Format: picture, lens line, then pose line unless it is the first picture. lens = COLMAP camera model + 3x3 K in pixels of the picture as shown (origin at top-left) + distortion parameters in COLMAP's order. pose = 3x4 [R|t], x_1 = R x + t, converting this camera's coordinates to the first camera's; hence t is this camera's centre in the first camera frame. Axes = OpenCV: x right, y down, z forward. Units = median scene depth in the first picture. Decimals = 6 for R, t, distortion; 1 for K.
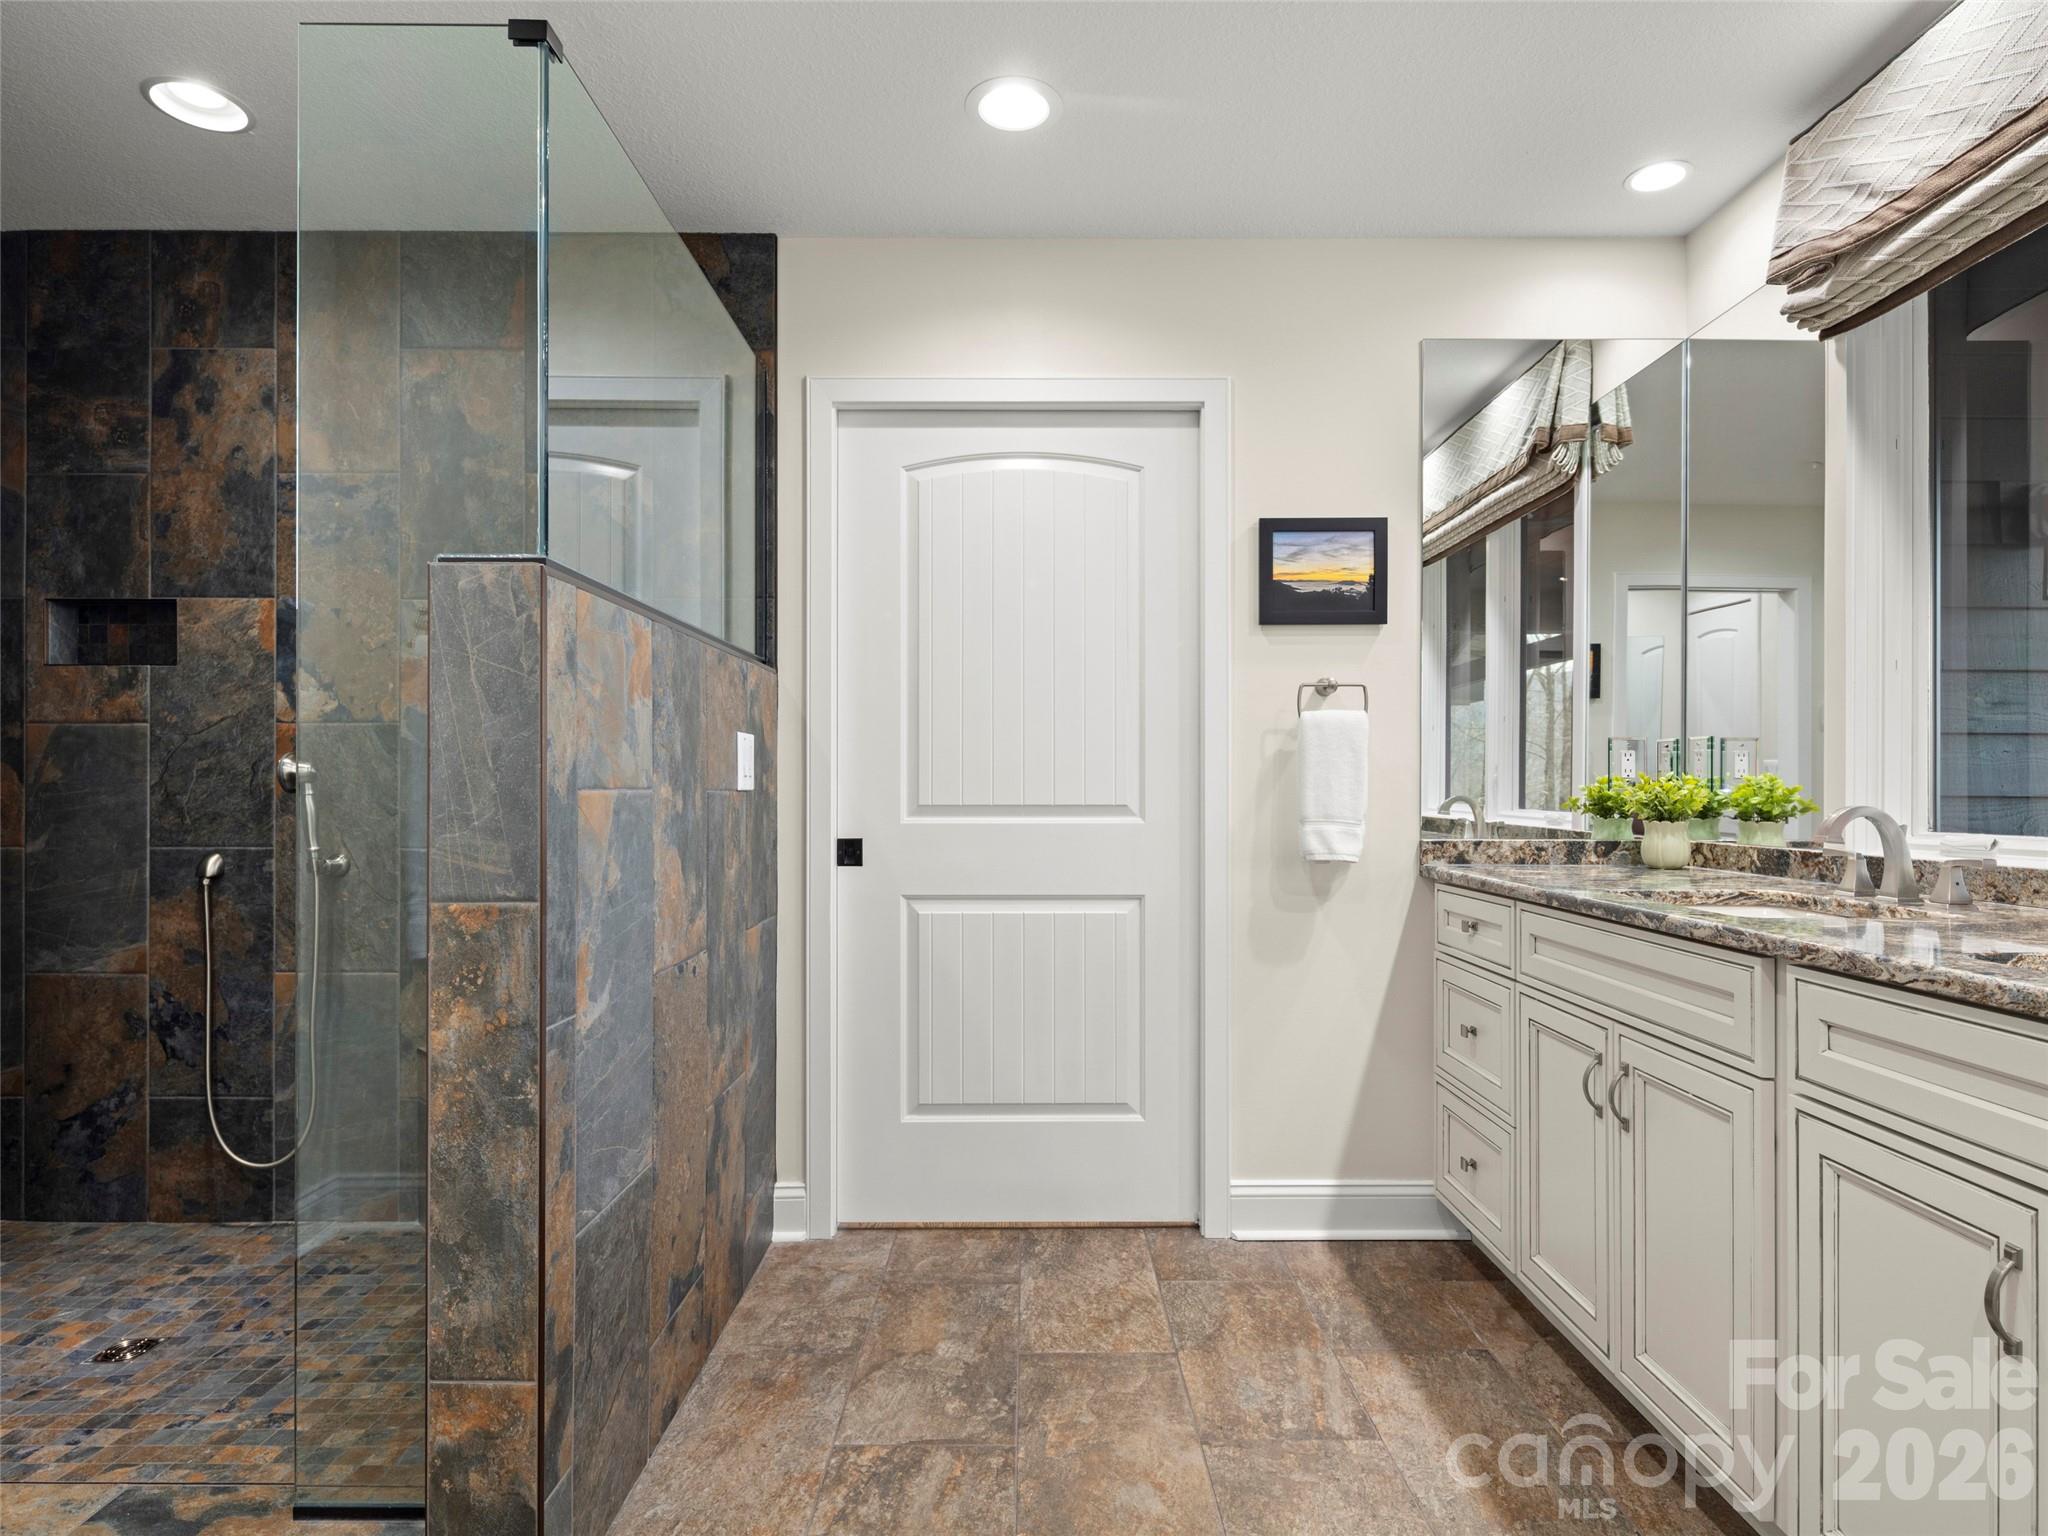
lens RADIAL K [[1125.4, 0, 1038.2], [0, 1125.4, 789.5], [0, 0, 1]] dist [0.004737, -0.000073]
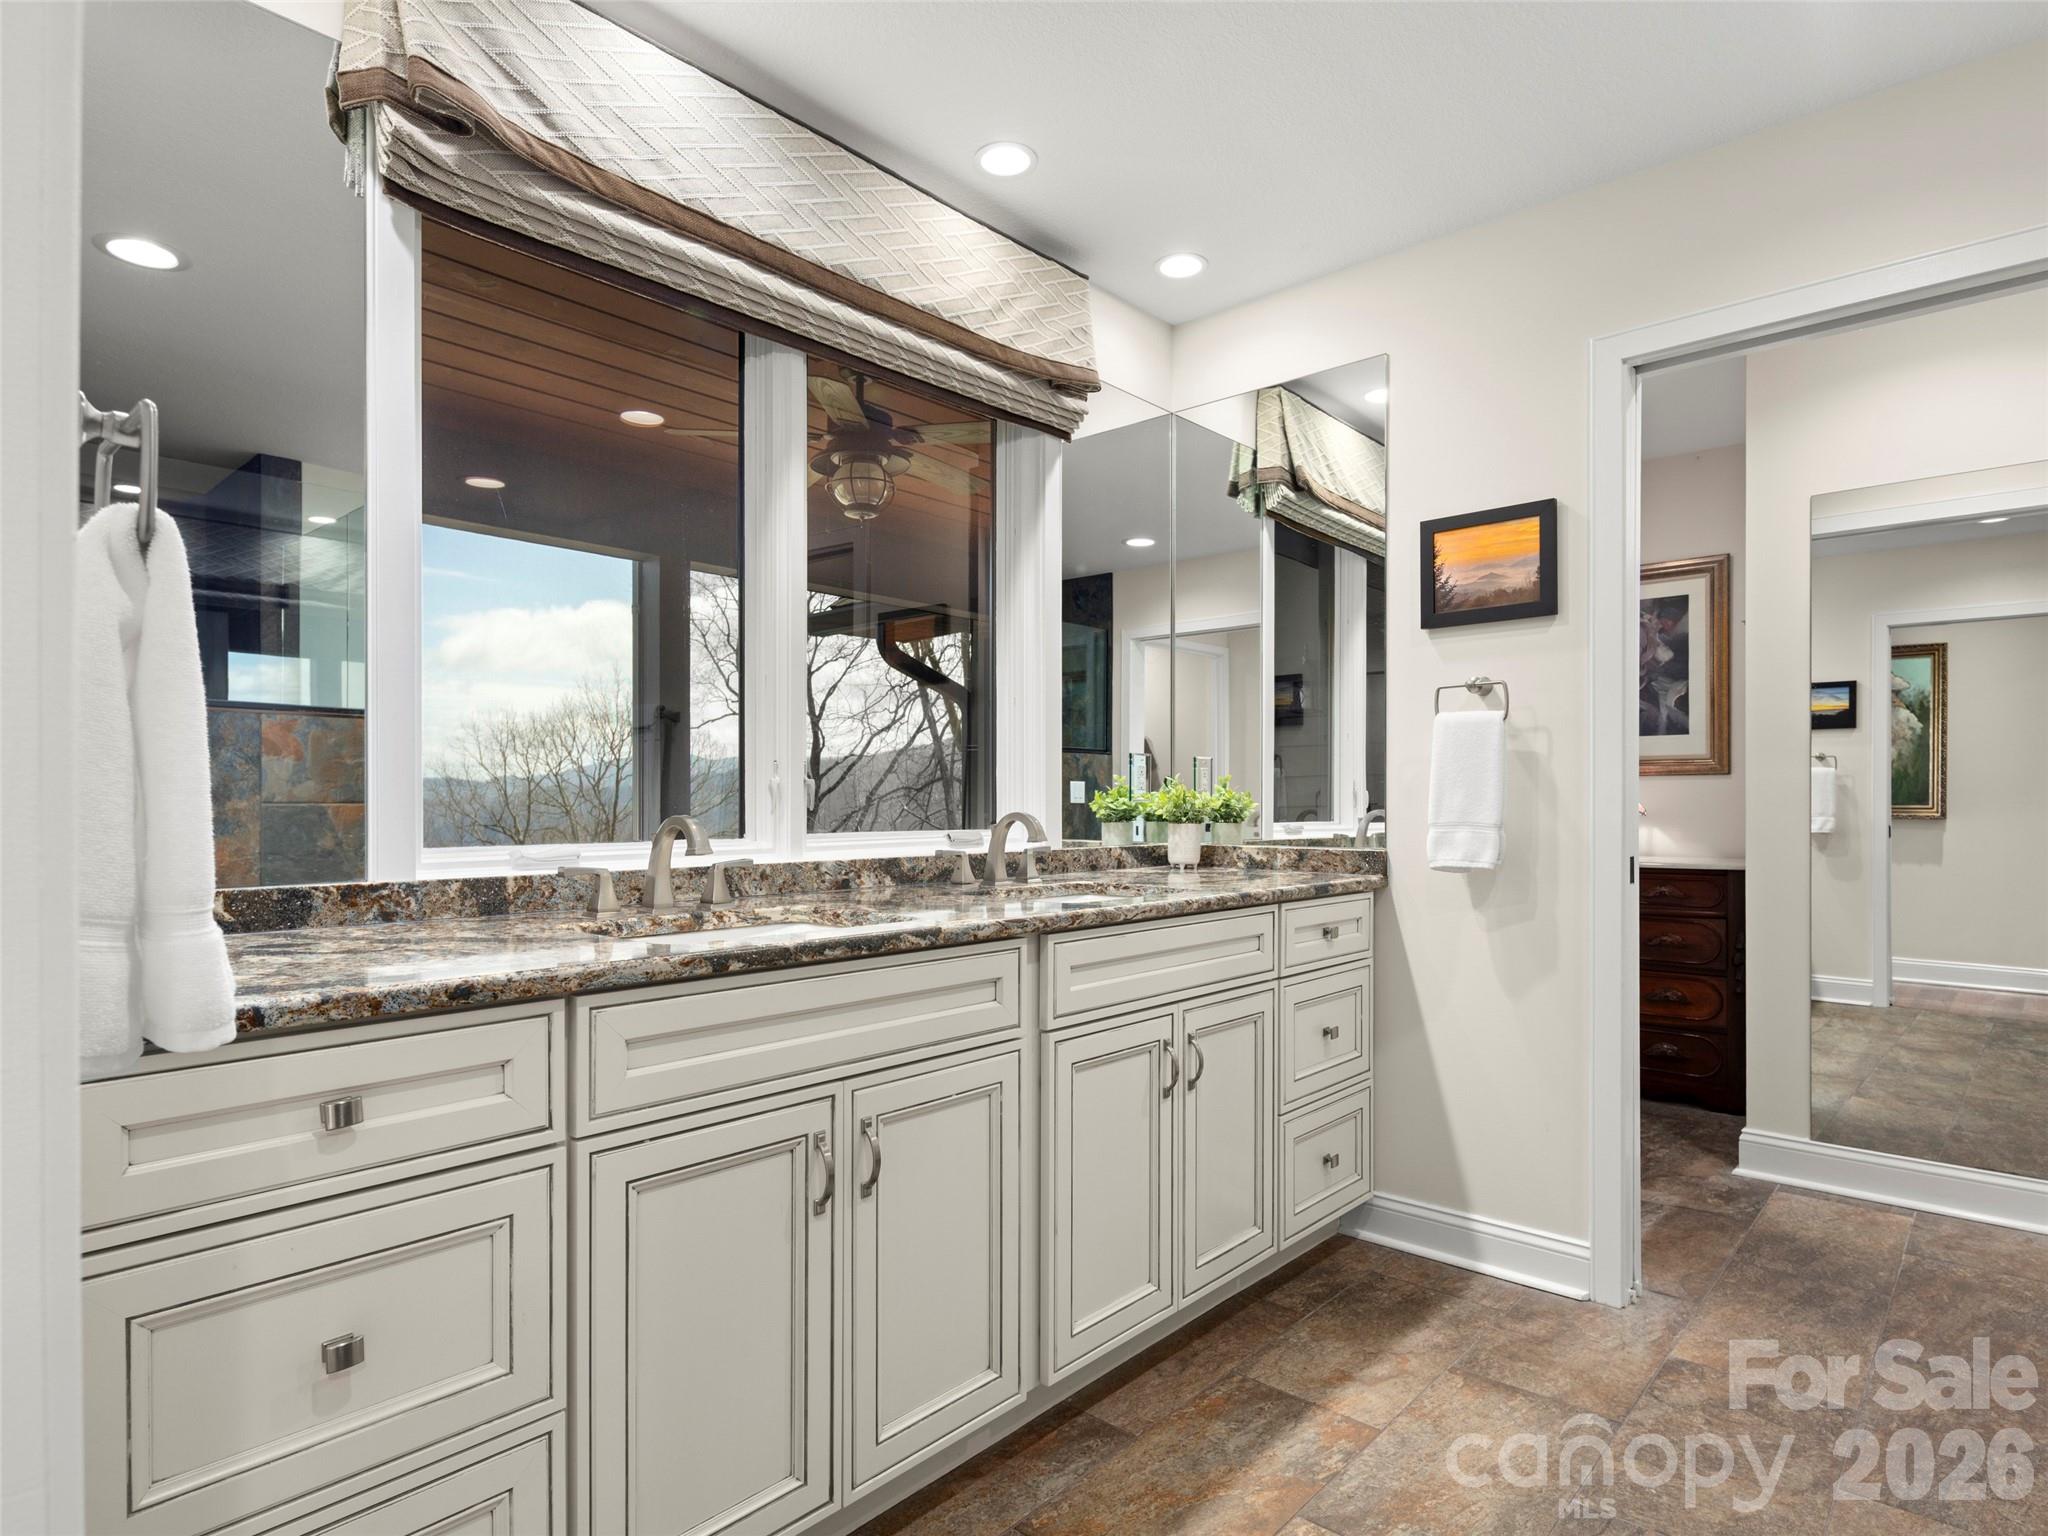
lens RADIAL K [[1125.4, 0, 1038.2], [0, 1125.4, 789.5], [0, 0, 1]] dist [0.004737, -0.000073]
pose [[-0.739102, 0.004850, 0.673576, -0.155844], [-0.000970, 0.999965, -0.008265, 0.000551], [-0.673593, -0.006762, -0.739072, 1.622940]]
